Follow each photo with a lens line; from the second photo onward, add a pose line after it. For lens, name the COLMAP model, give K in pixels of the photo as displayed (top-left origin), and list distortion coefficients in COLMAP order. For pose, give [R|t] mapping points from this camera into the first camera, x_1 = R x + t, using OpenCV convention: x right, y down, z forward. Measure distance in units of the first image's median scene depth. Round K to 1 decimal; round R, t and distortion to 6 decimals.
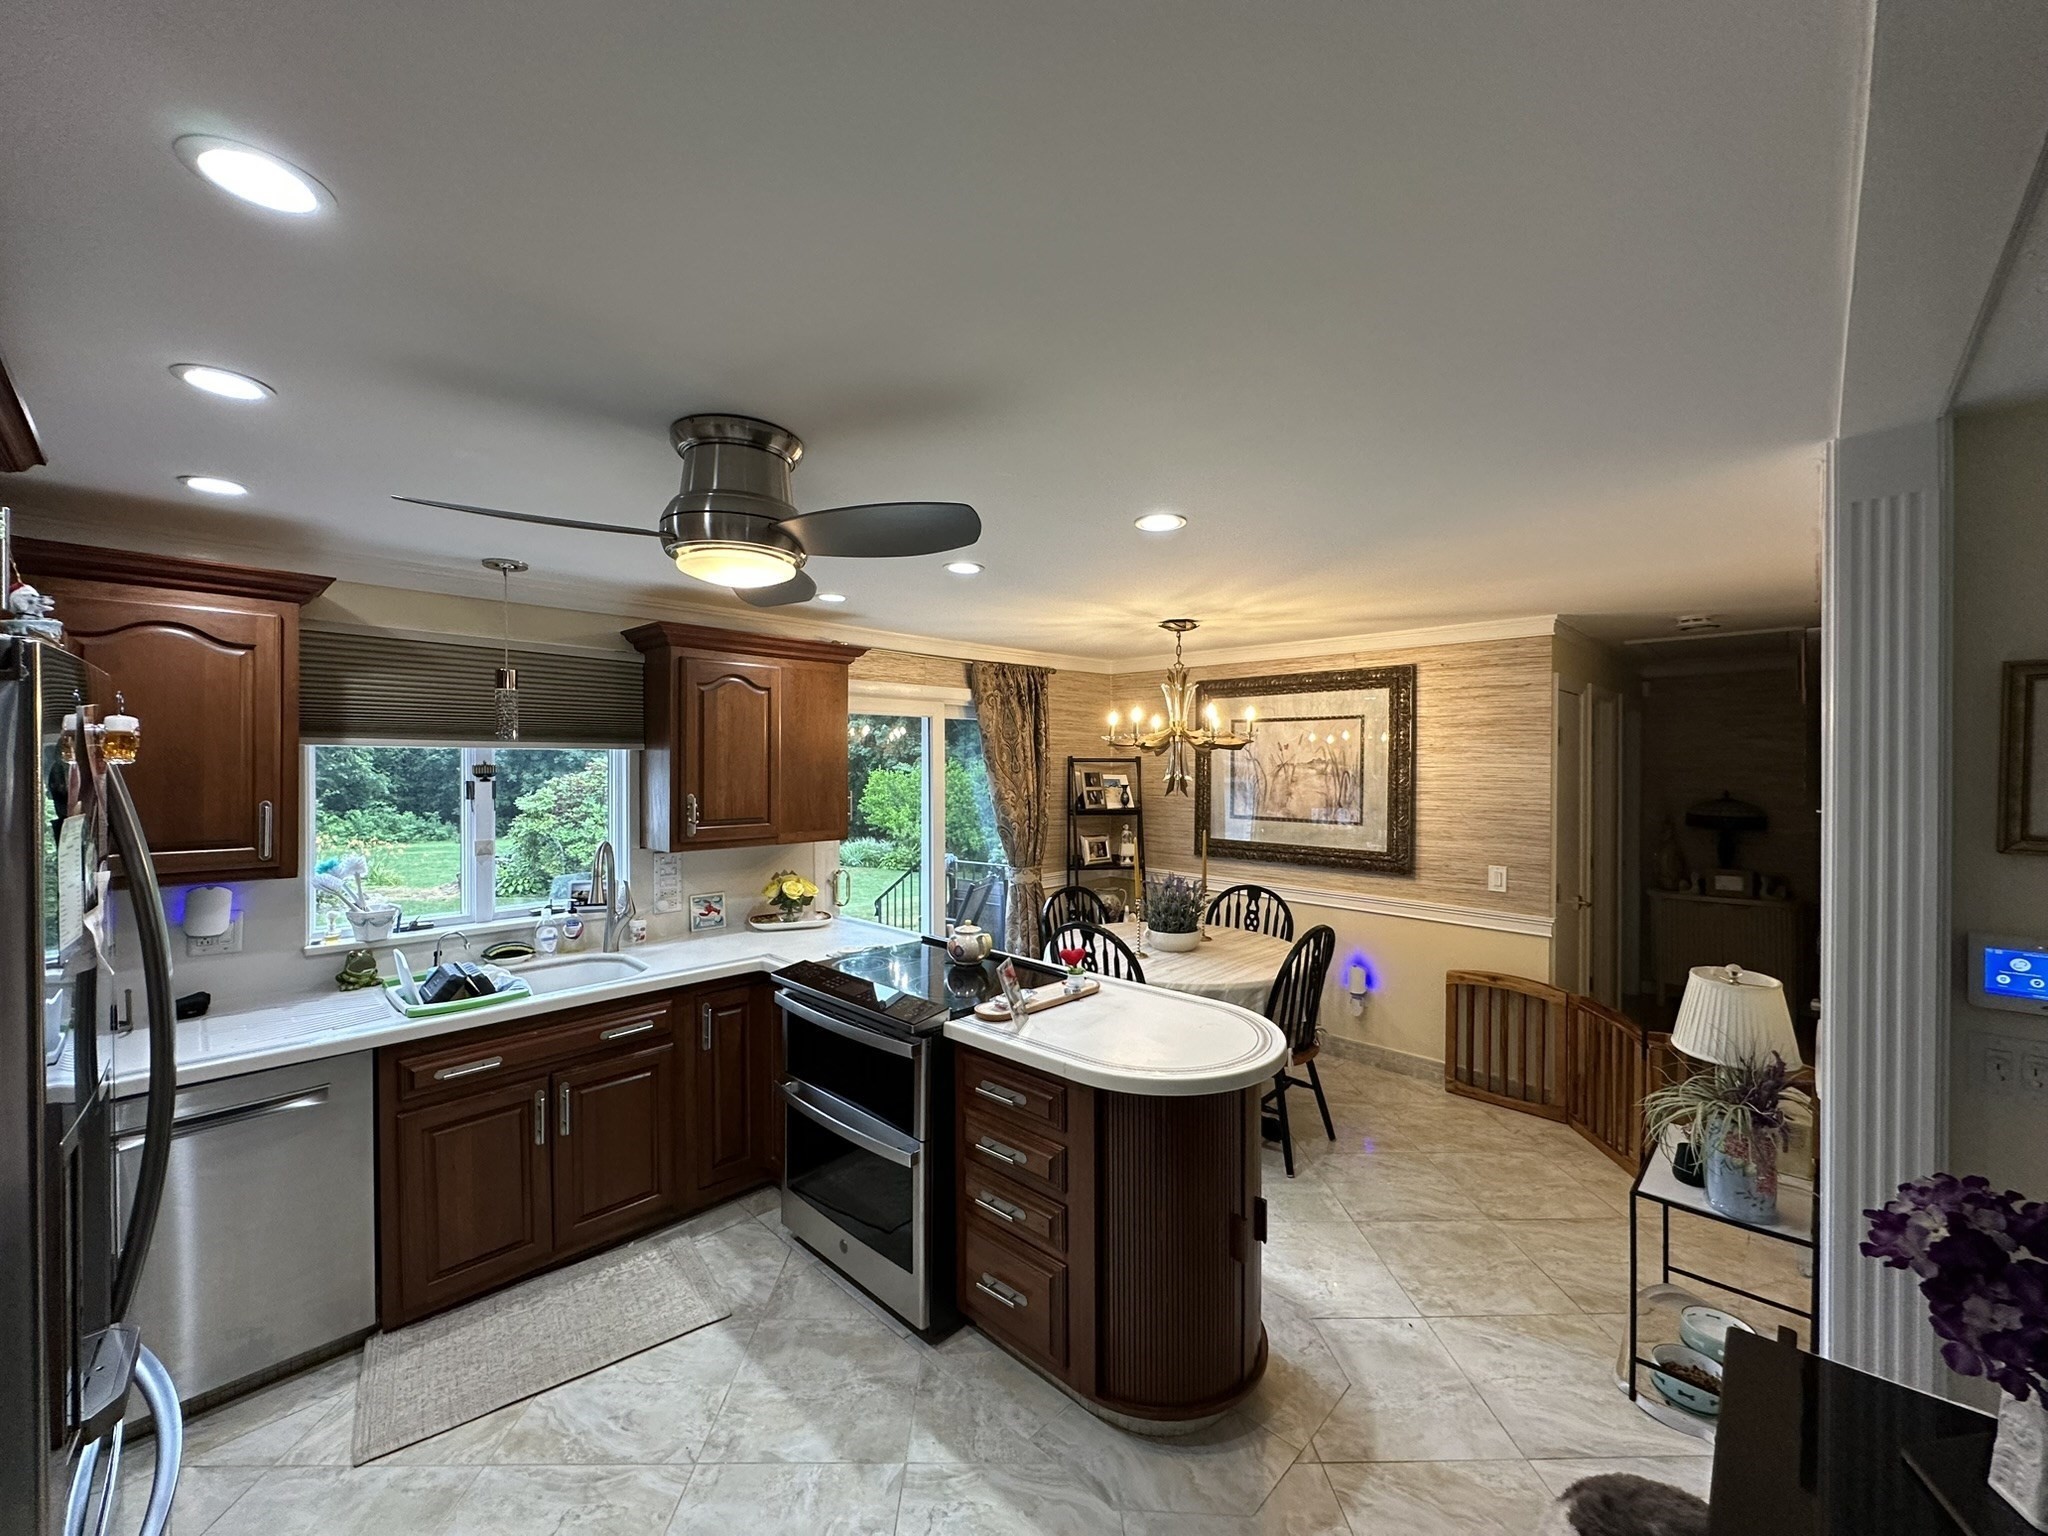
lens RADIAL K [[812.7, 0, 1020.2], [0, 812.7, 766.4], [0, 0, 1]] dist [-0.010477, 0.002696]
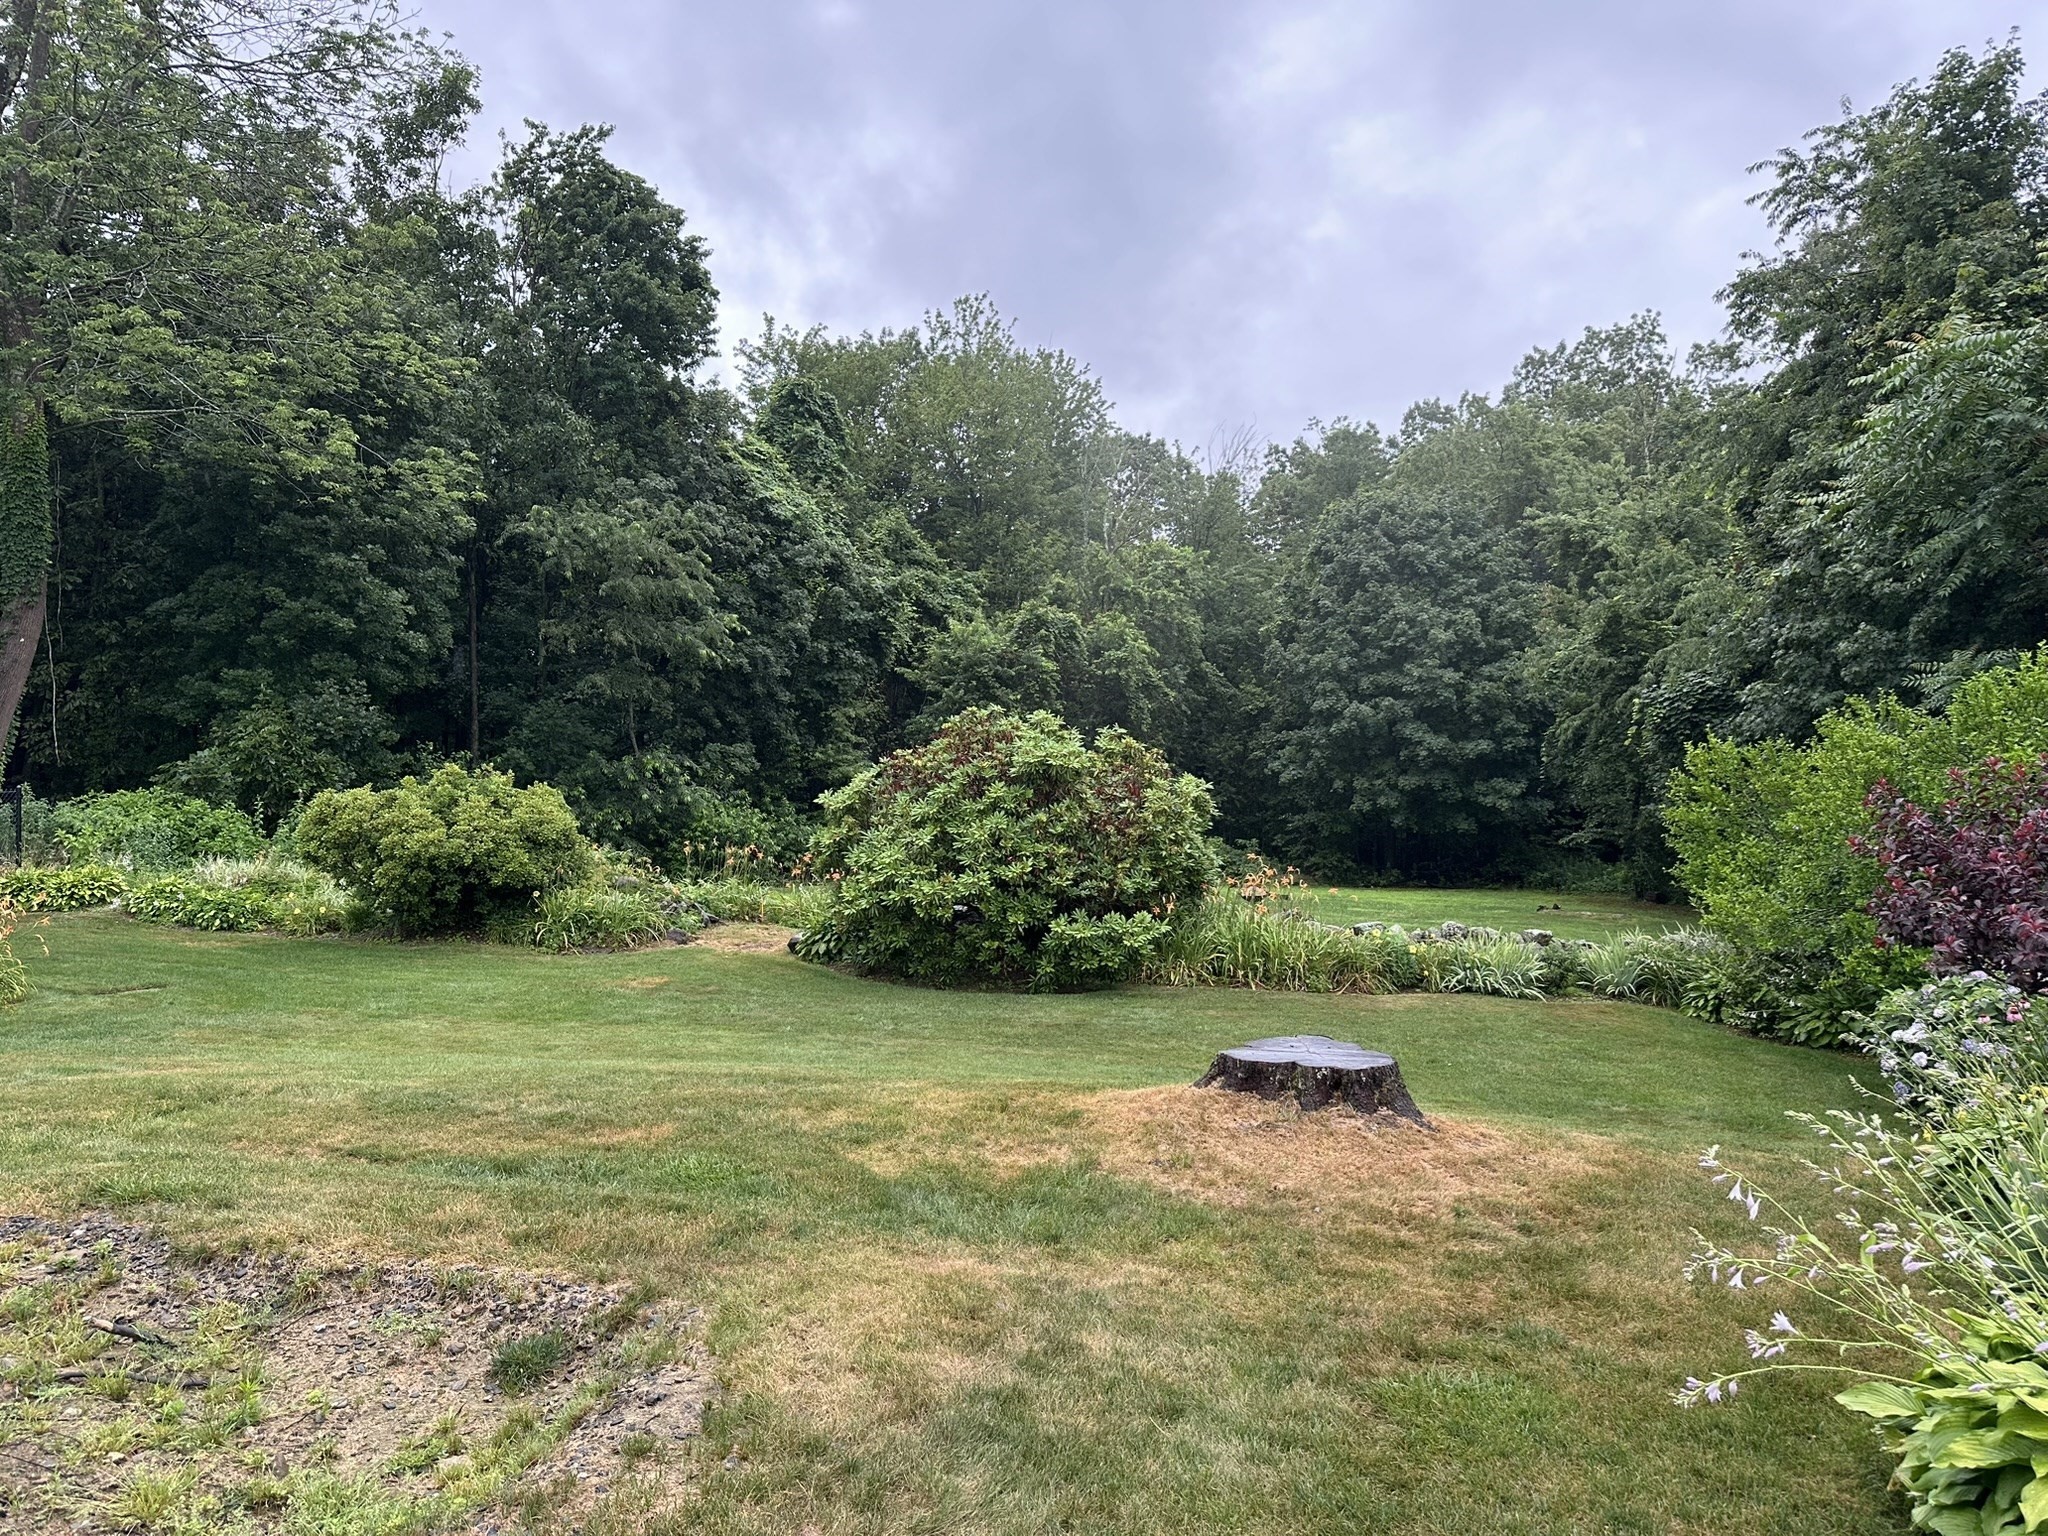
lens RADIAL K [[1418.1, 0, 1034.2], [0, 1418.1, 780.4], [0, 0, 1]] dist [0.074821, -0.090192]
pose [[0.551293, -0.003681, -0.834304, 1.246215], [-0.001970, 0.999982, -0.005714, 0.178976], [0.834309, 0.004793, 0.551276, 2.620112]]
